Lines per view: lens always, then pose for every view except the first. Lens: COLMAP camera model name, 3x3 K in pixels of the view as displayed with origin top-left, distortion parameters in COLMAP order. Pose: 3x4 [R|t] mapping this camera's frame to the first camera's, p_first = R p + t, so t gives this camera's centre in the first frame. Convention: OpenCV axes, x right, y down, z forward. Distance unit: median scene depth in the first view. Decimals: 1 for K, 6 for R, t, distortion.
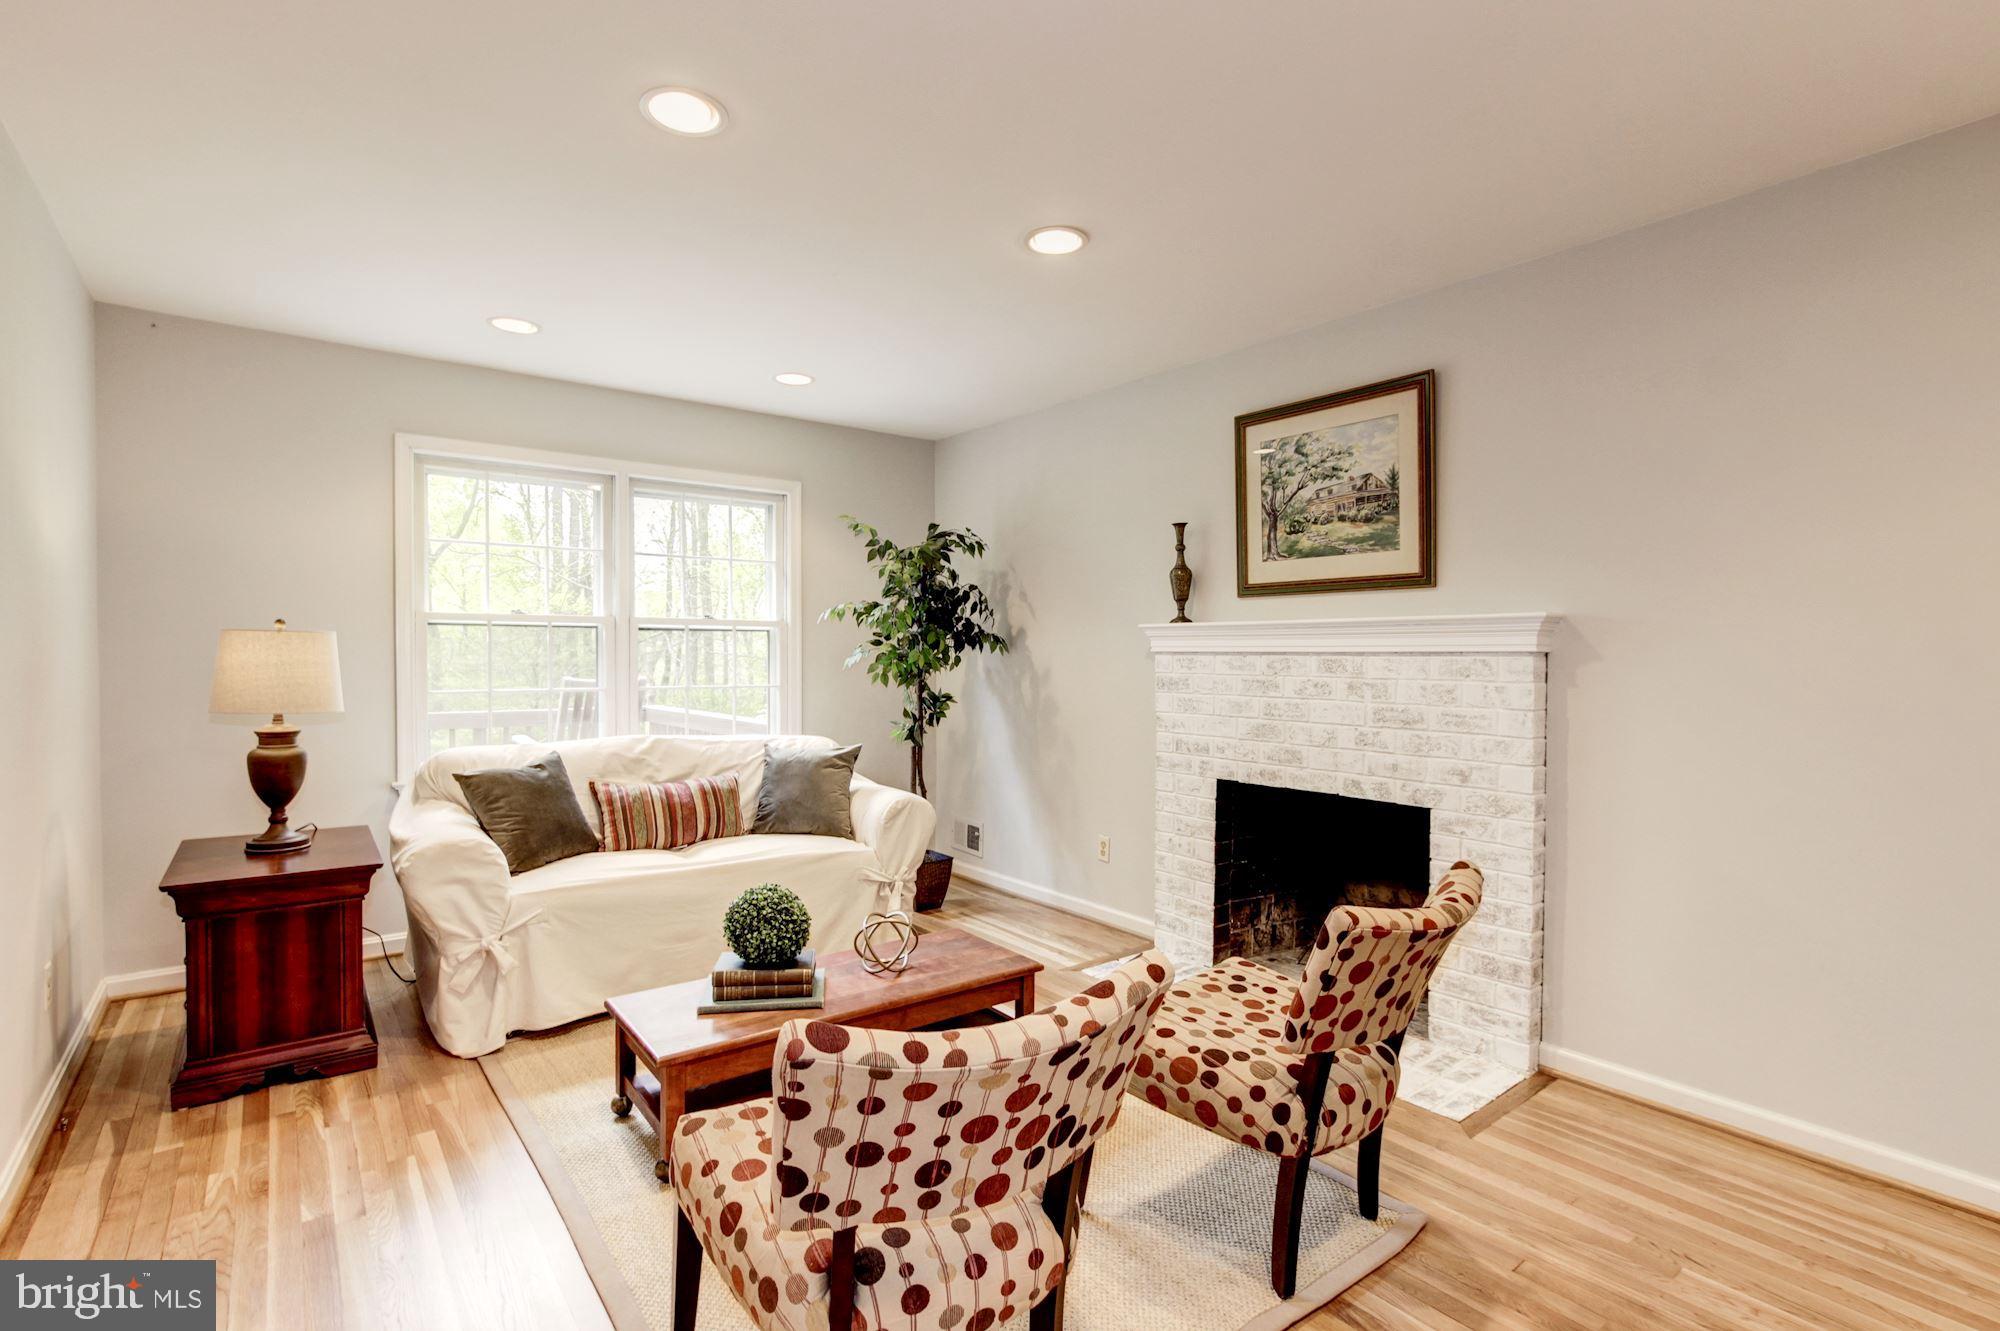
lens RADIAL K [[947.3, 0, 1002.1], [0, 947.3, 661.6], [0, 0, 1]] dist [-0.010878, 0.000319]
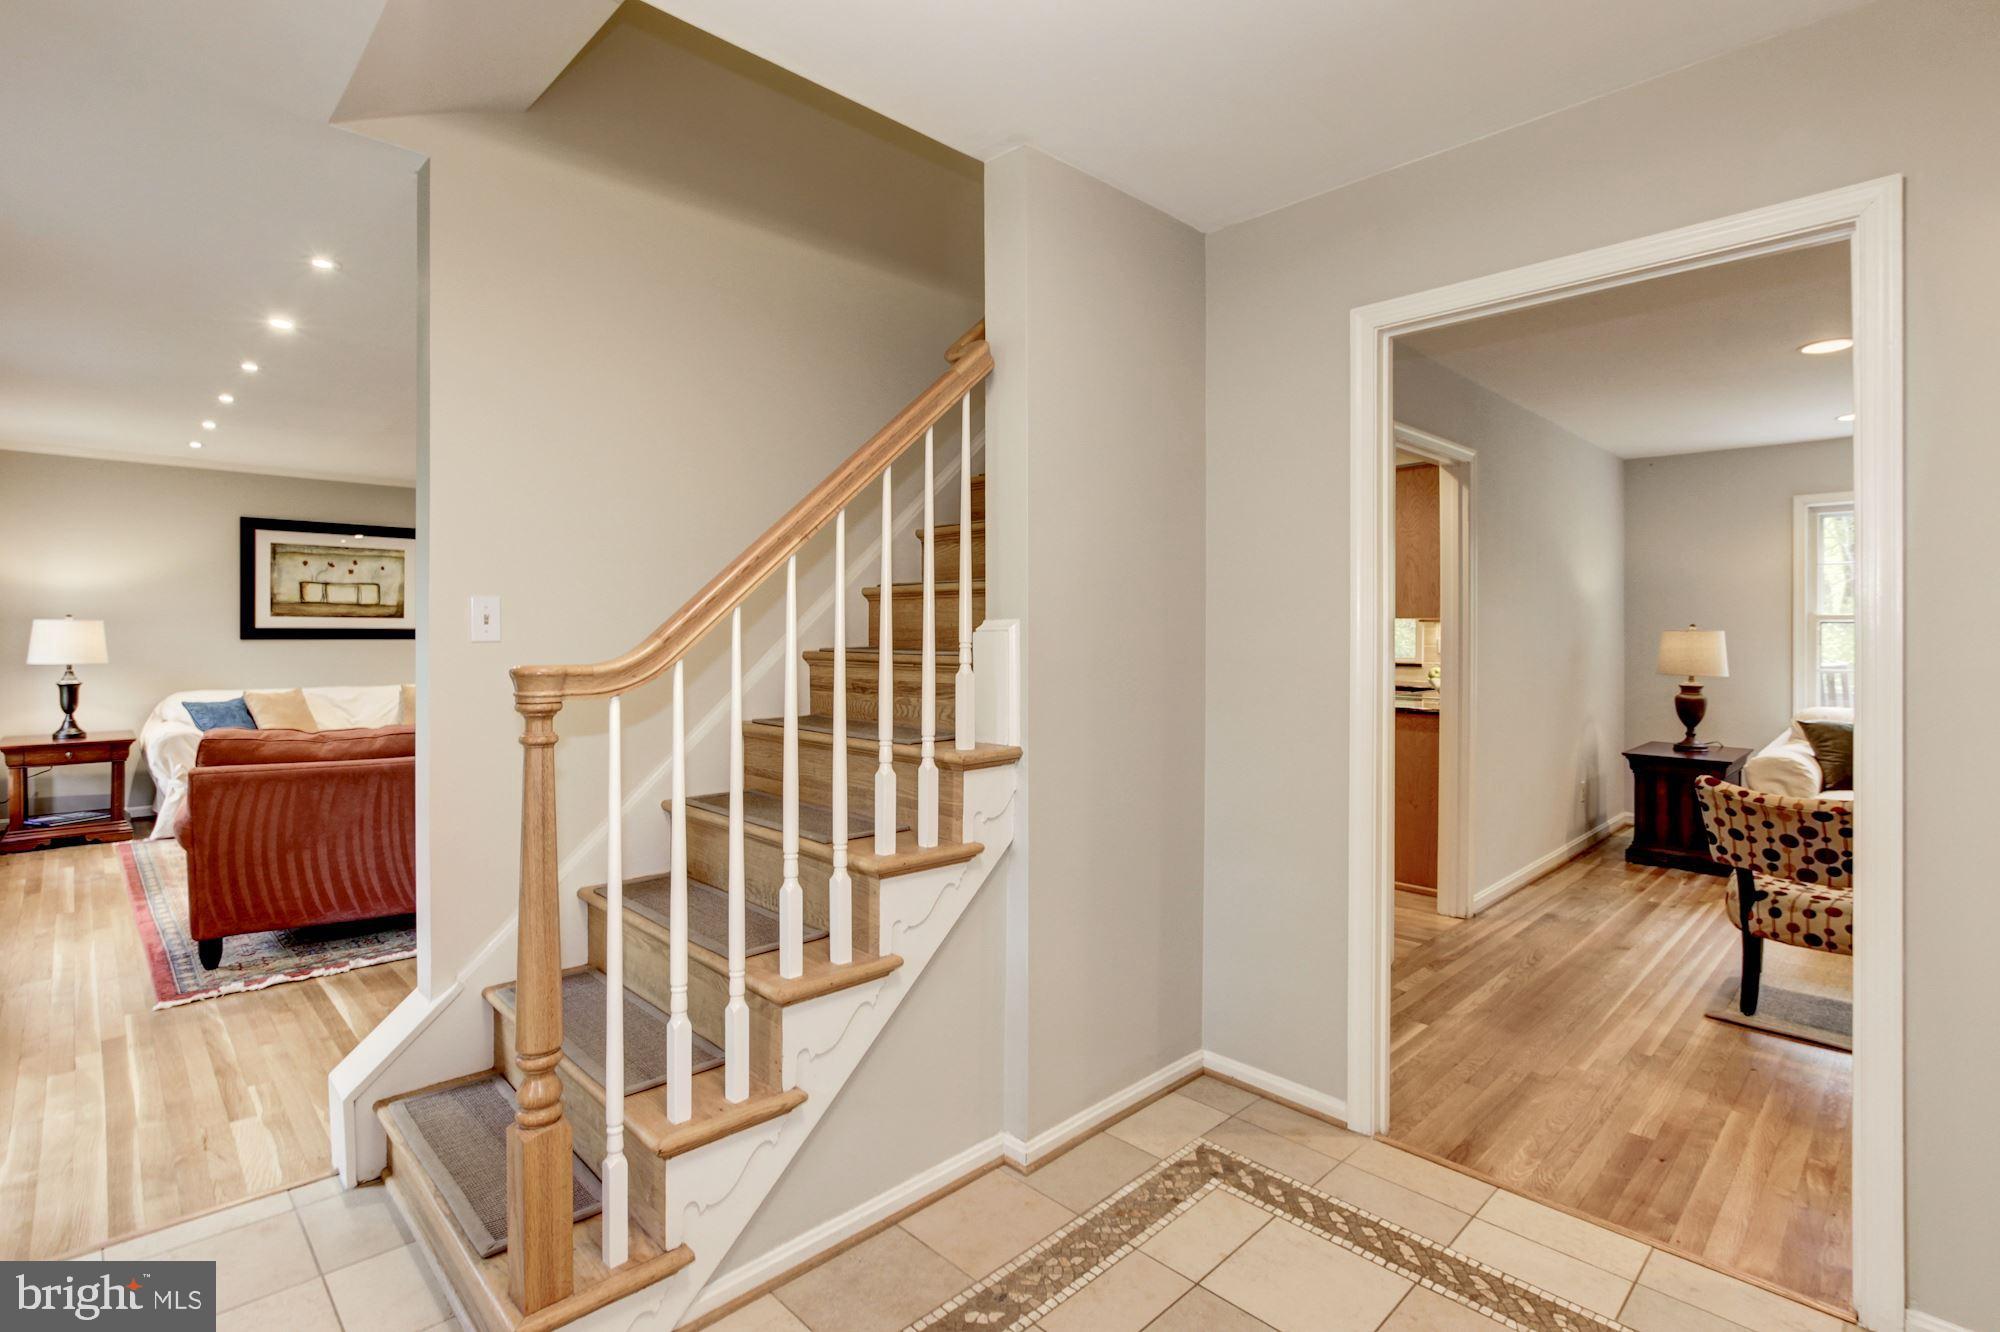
lens RADIAL K [[947.3, 0, 1004.2], [0, 947.3, 650.9], [0, 0, 1]] dist [-0.010878, 0.000319]
pose [[0.124750, 0.018409, -0.992017, 0.883571], [-0.010065, 0.999800, 0.017288, -0.011574], [0.992137, 0.007828, 0.124910, -0.556857]]
